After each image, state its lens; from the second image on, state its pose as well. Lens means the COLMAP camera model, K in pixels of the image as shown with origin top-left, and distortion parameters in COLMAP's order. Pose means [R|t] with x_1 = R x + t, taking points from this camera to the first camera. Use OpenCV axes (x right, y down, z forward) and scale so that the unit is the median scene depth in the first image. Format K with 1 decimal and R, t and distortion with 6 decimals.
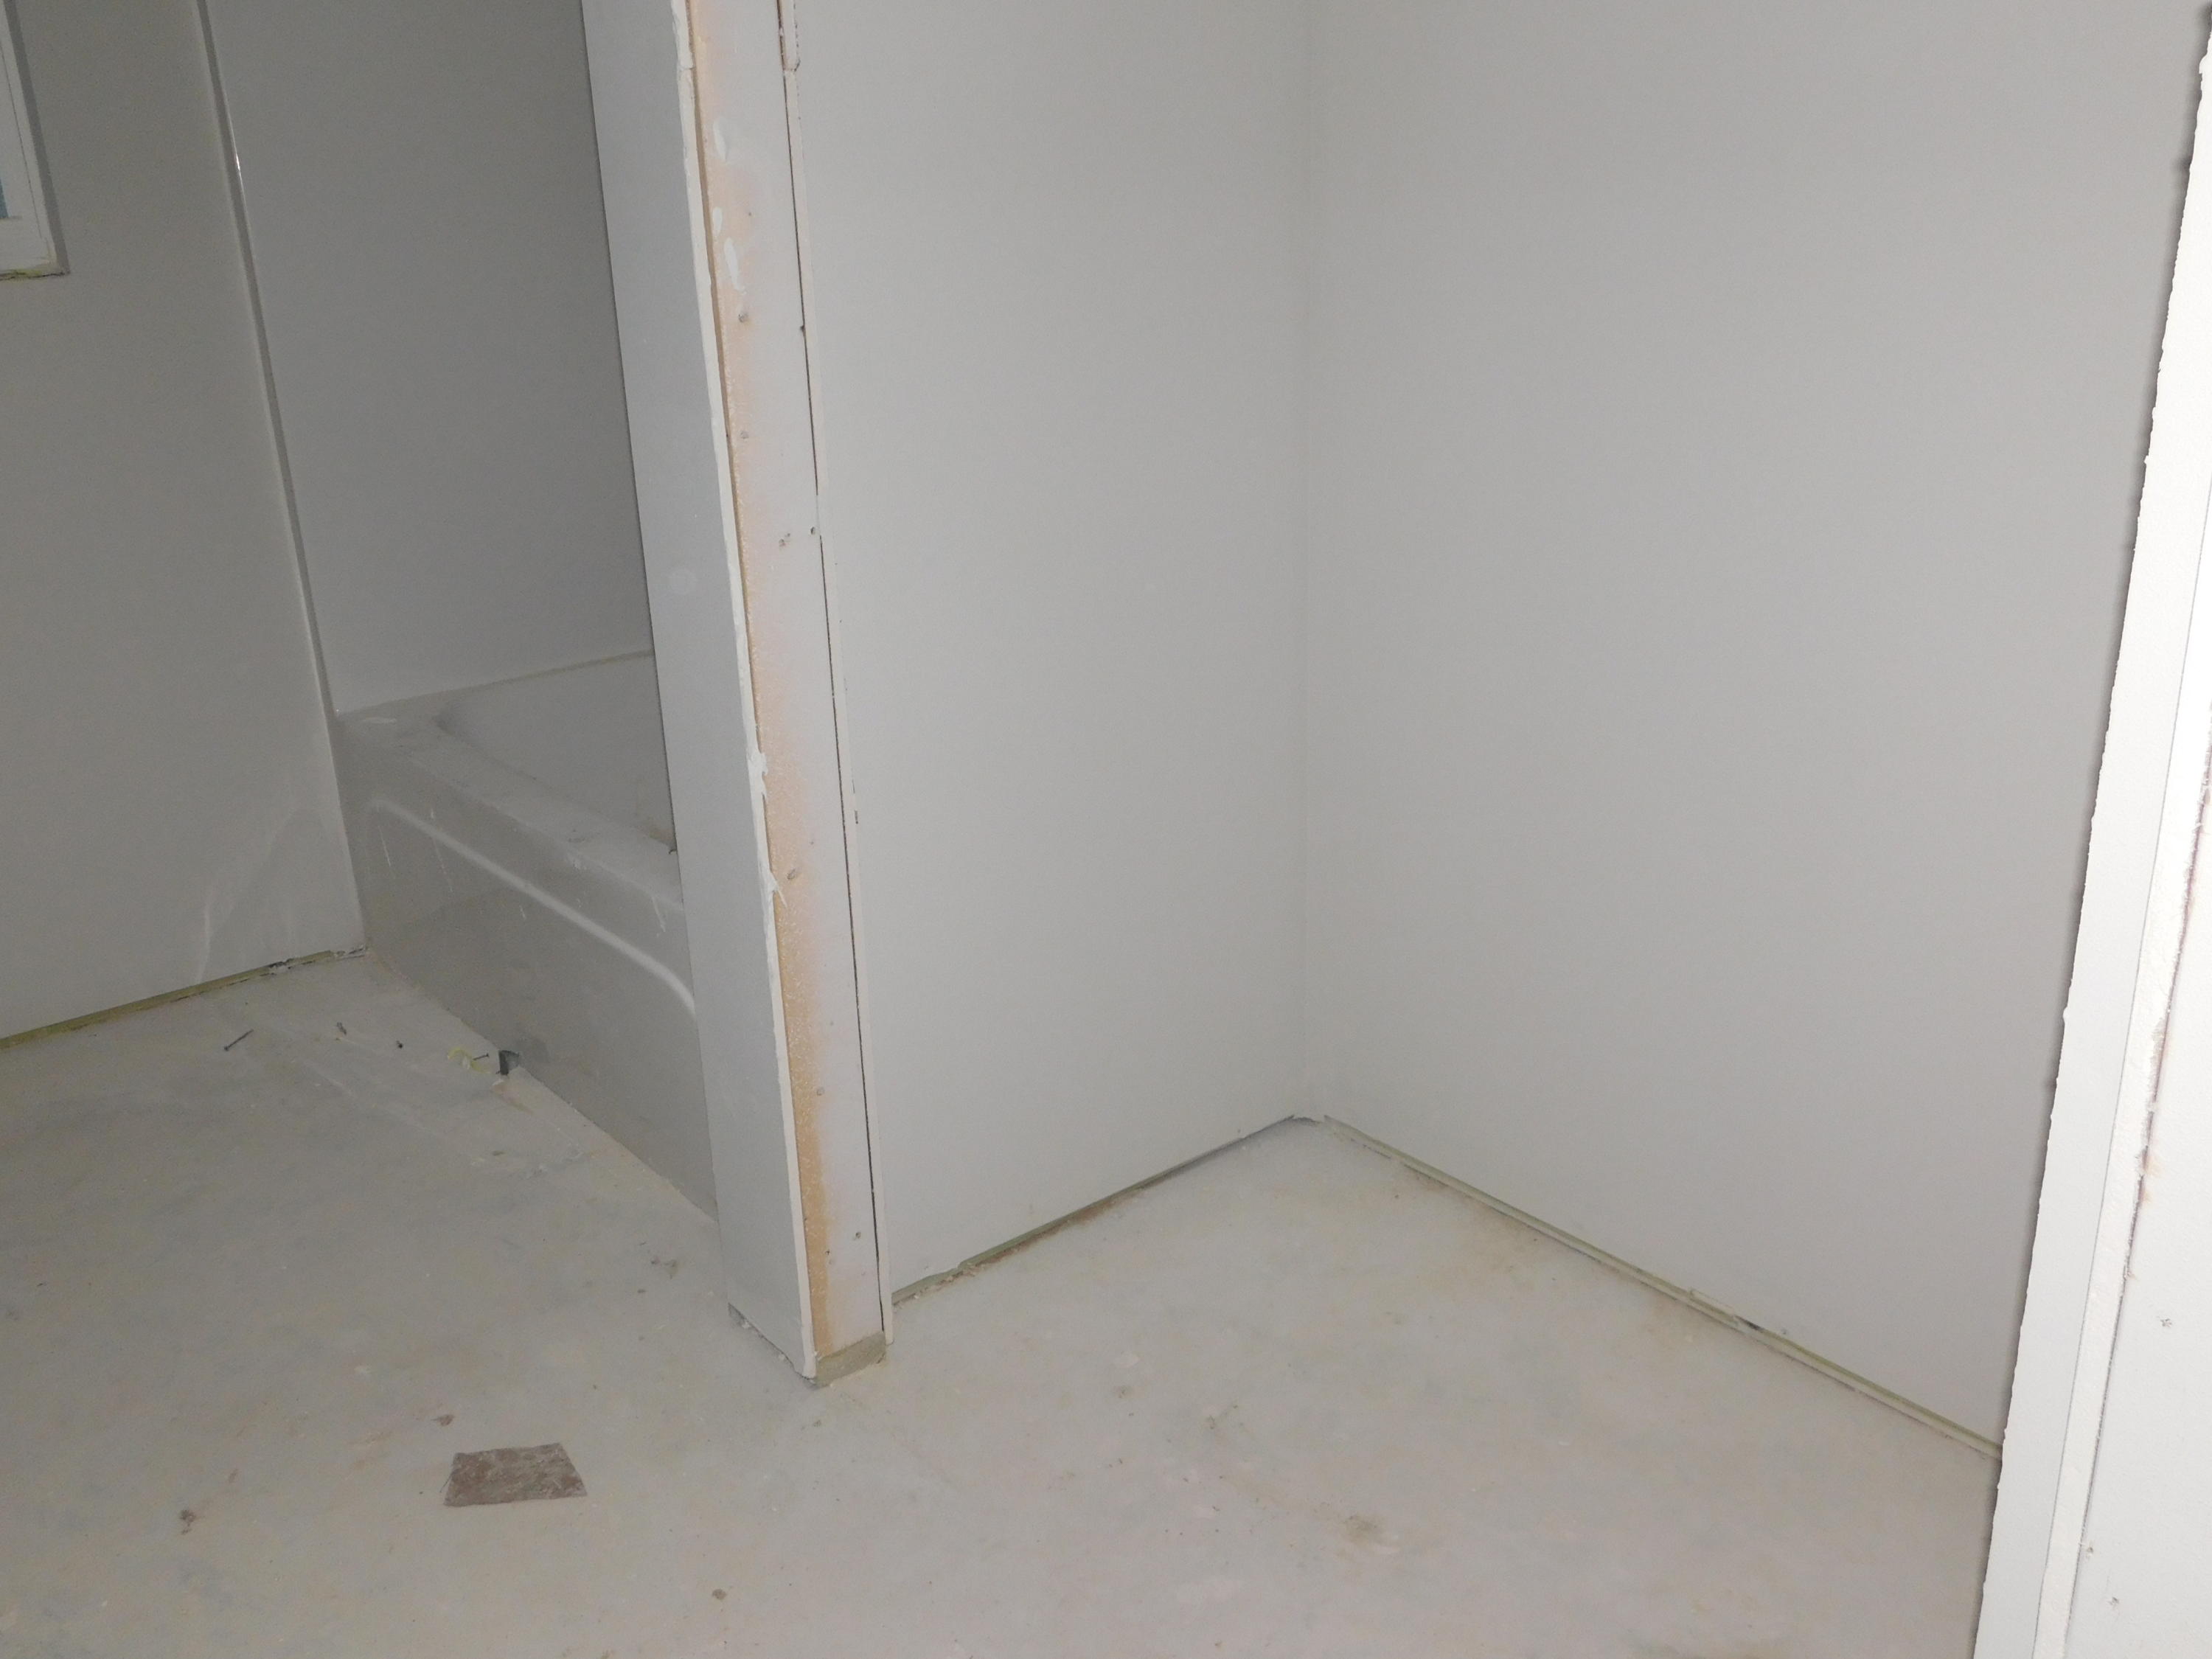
lens RADIAL K [[1938.0, 0, 1096.0], [0, 1938.0, 830.0], [0, 0, 1]] dist [-0.014102, 0.022644]
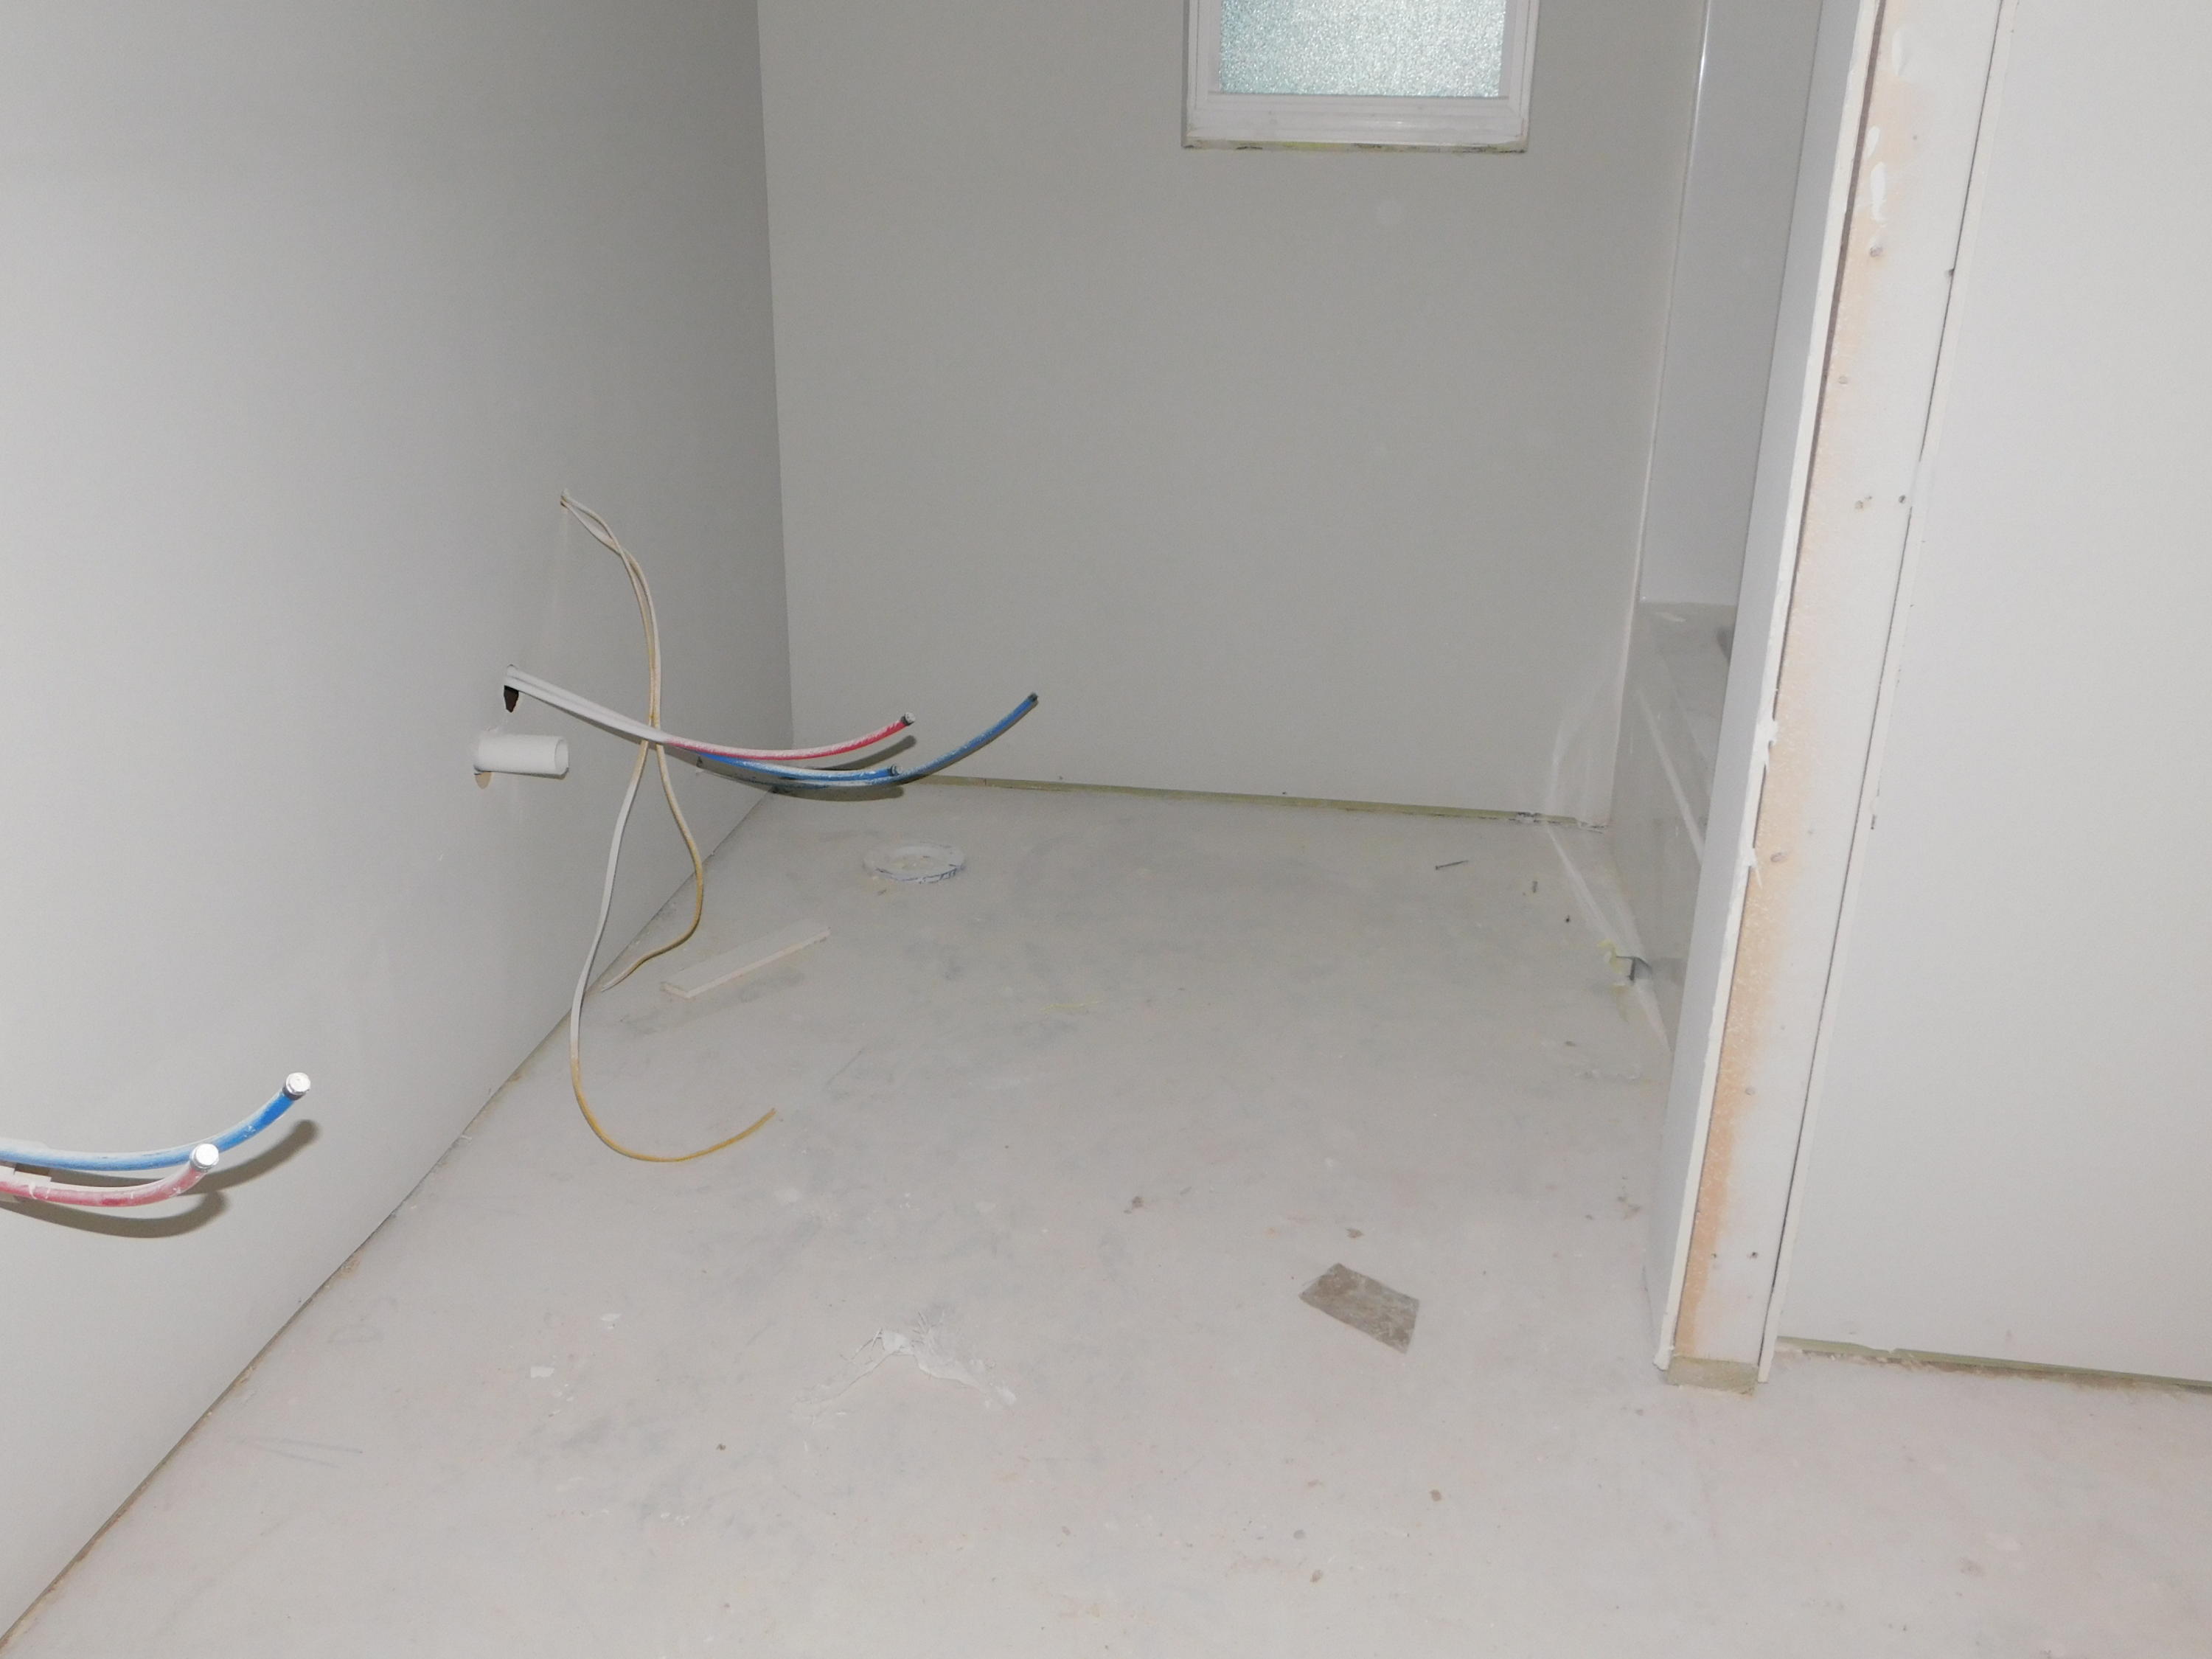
lens RADIAL K [[1938.0, 0, 1097.6], [0, 1938.0, 831.3], [0, 0, 1]] dist [-0.014102, 0.022644]
pose [[0.672119, 0.319351, -0.668035, 0.226918], [-0.289451, 0.943738, 0.159929, -0.040676], [0.681523, 0.085872, 0.726741, 0.098425]]
